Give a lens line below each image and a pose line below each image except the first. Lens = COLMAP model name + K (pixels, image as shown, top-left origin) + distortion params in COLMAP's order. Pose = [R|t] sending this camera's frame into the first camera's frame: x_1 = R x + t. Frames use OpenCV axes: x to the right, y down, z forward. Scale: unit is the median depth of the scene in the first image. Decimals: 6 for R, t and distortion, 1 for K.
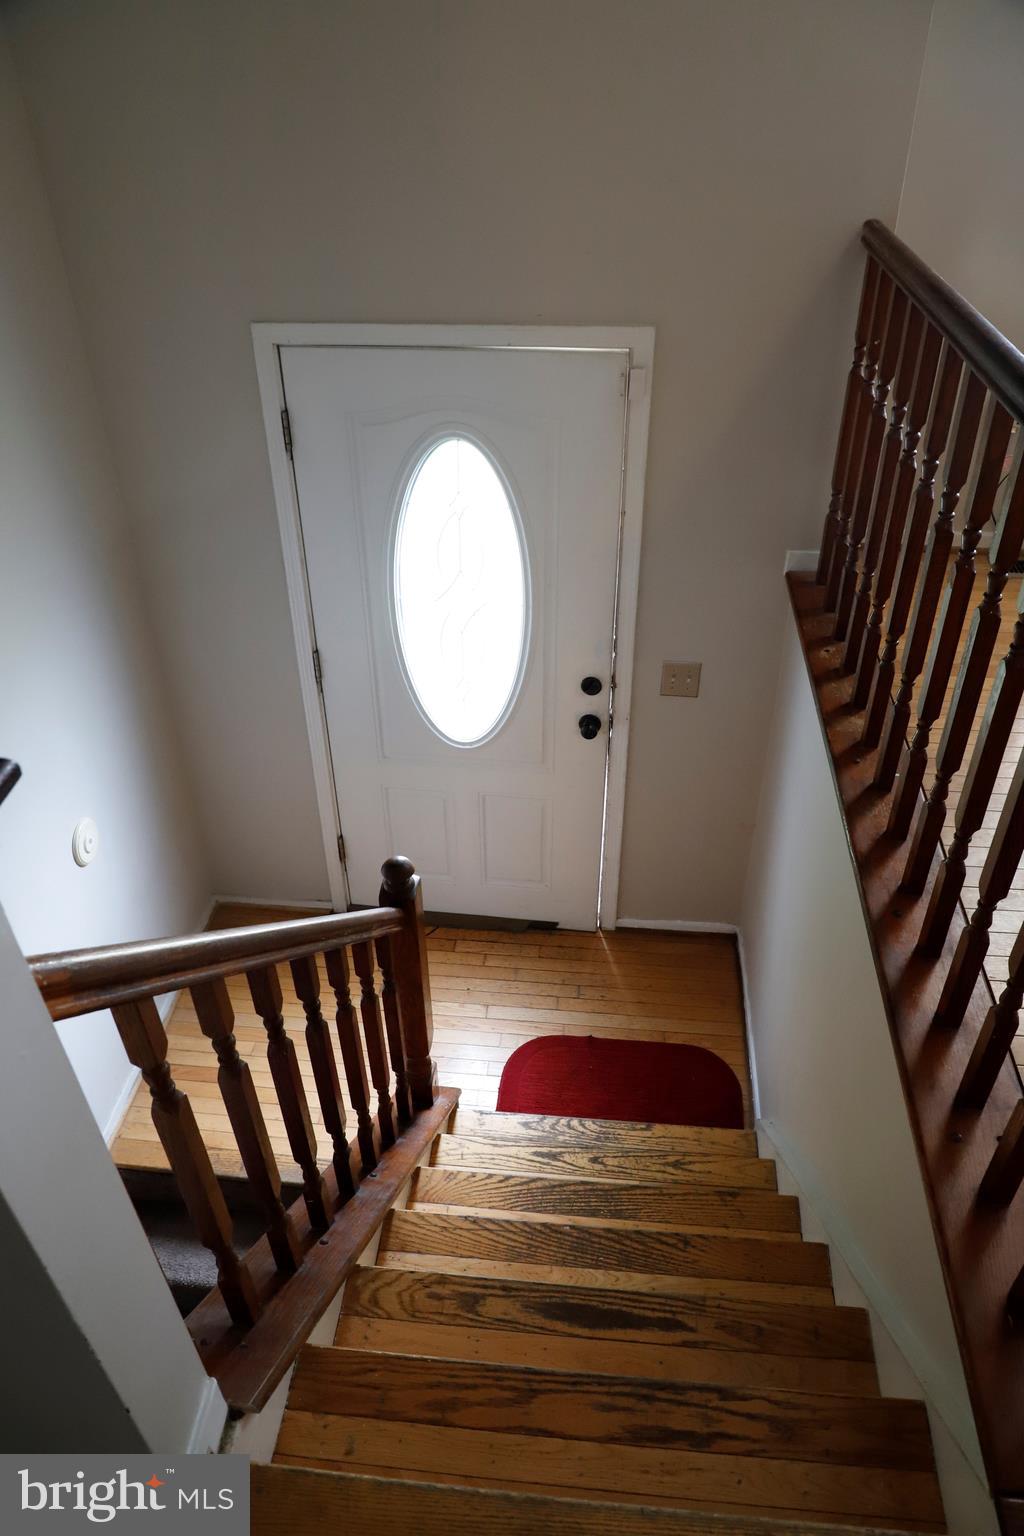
lens RADIAL K [[1057.5, 0, 508.9], [0, 1057.5, 770.7], [0, 0, 1]] dist [-0.070890, 0.030550]
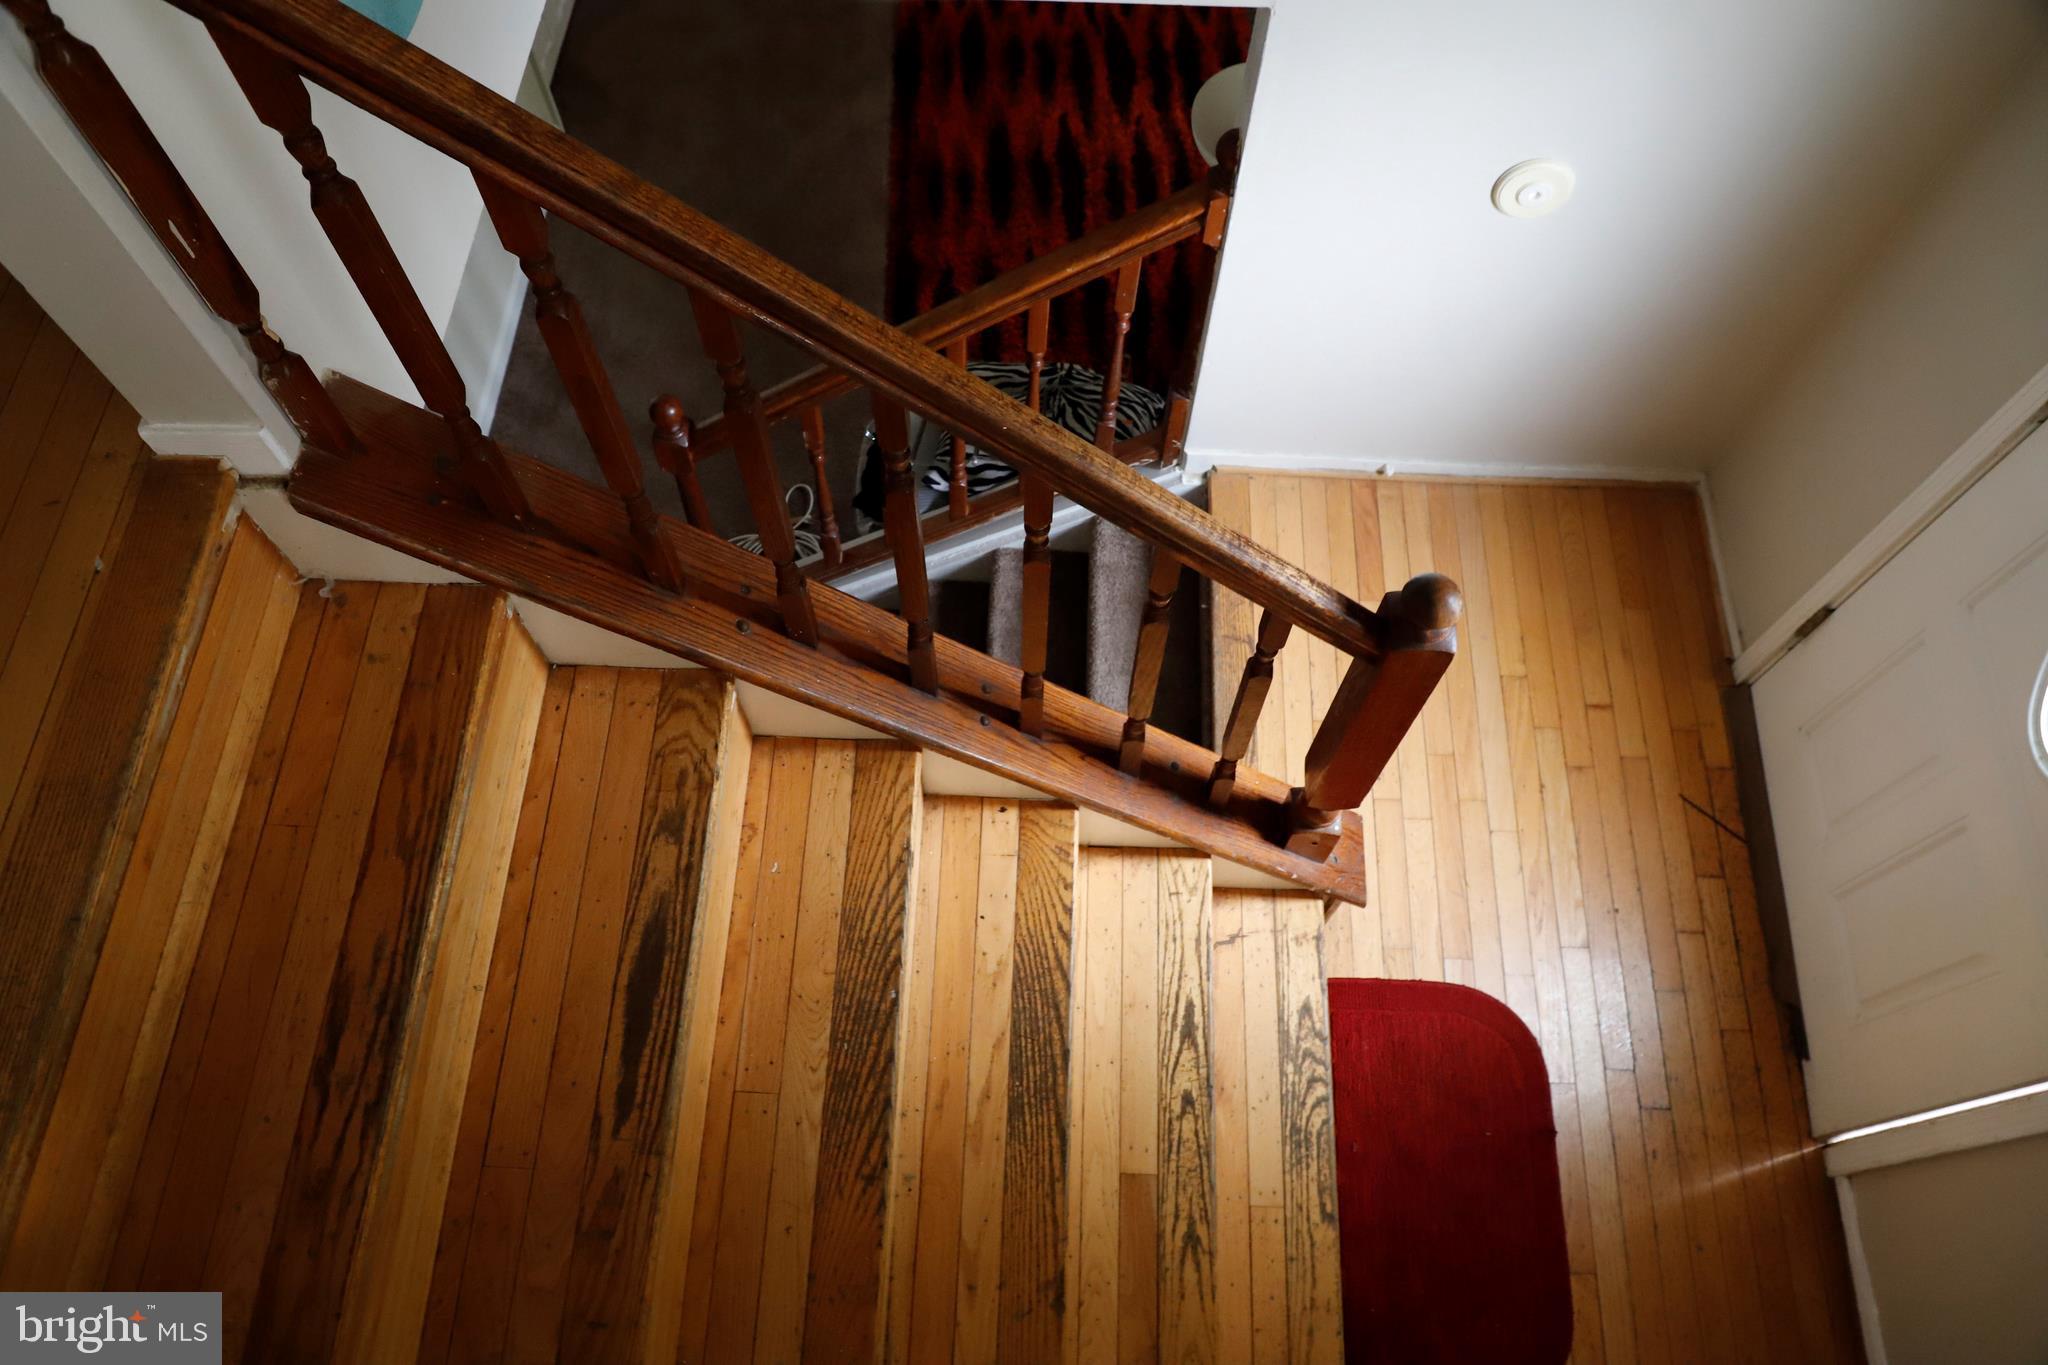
lens RADIAL K [[1410.0, 0, 1026.7], [0, 1410.0, 679.0], [0, 0, 1]] dist [-0.070890, 0.030550]
pose [[0.064999, 0.903963, -0.422642, 0.259679], [-0.598516, 0.374214, 0.708338, -0.324215], [0.798470, 0.206916, 0.565360, 0.524840]]
